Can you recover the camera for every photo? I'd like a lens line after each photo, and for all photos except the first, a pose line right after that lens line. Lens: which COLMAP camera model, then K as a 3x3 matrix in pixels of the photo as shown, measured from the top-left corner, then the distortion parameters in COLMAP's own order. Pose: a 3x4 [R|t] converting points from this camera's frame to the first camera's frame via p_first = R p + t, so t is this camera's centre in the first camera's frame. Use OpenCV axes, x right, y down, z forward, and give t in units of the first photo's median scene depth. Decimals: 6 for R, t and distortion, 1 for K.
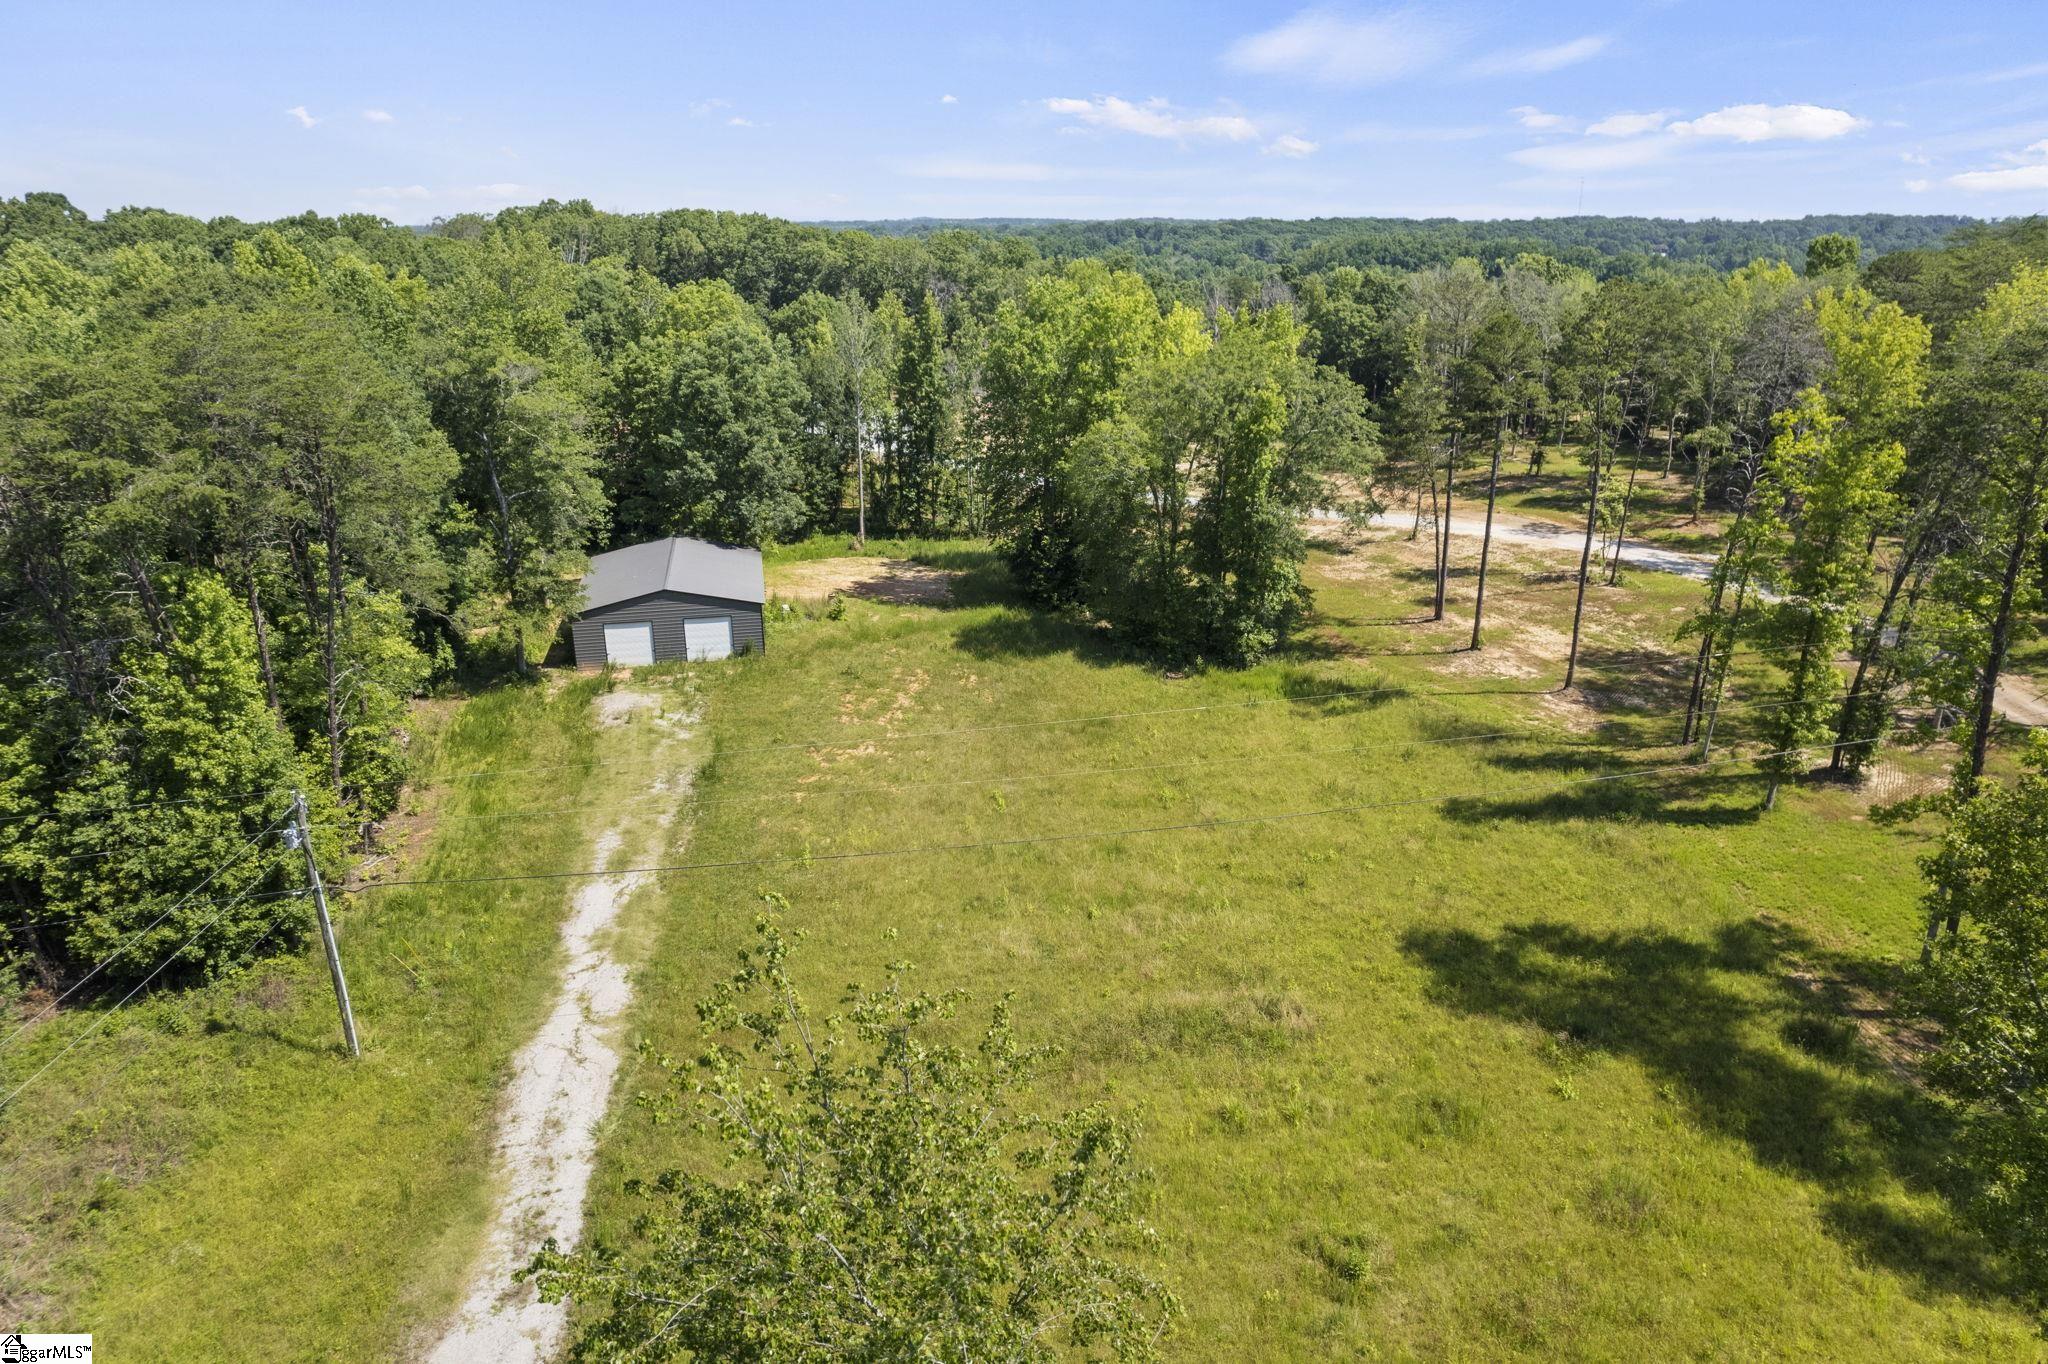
lens RADIAL K [[1288.5, 0, 1035.5], [0, 1288.5, 689.5], [0, 0, 1]] dist [-0.074520, 0.061978]
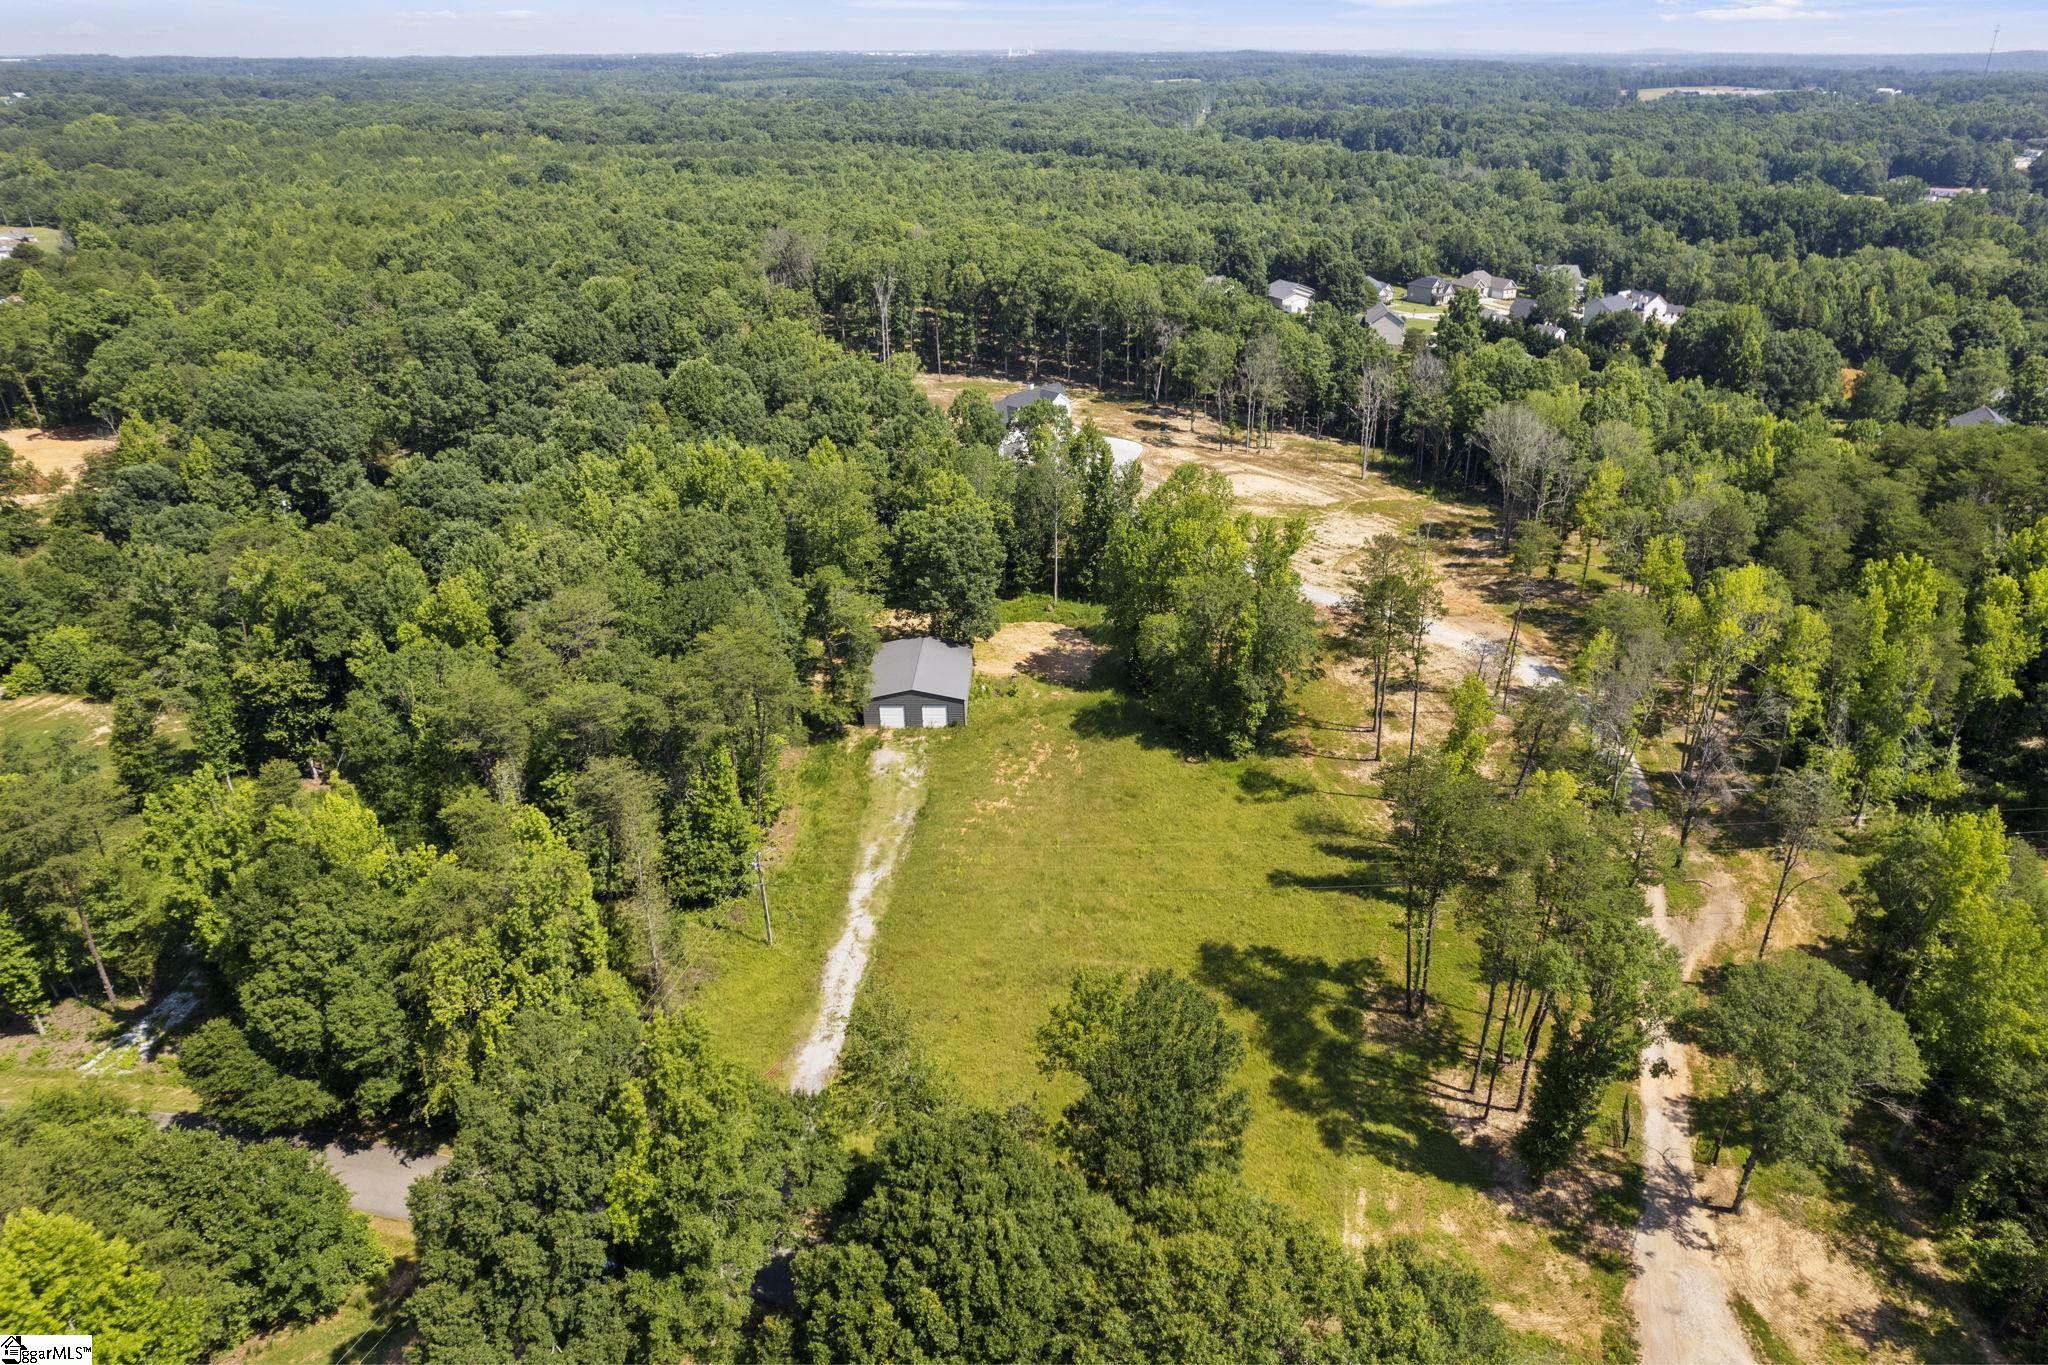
lens RADIAL K [[1350.1, 0, 1029.5], [0, 1350.1, 603.9], [0, 0, 1]] dist [-0.082931, 0.070618]
pose [[0.971115, 0.070557, -0.227940, 0.382433], [-0.056630, 0.996139, 0.067079, -0.427557], [0.231793, -0.052233, 0.971362, -1.040114]]
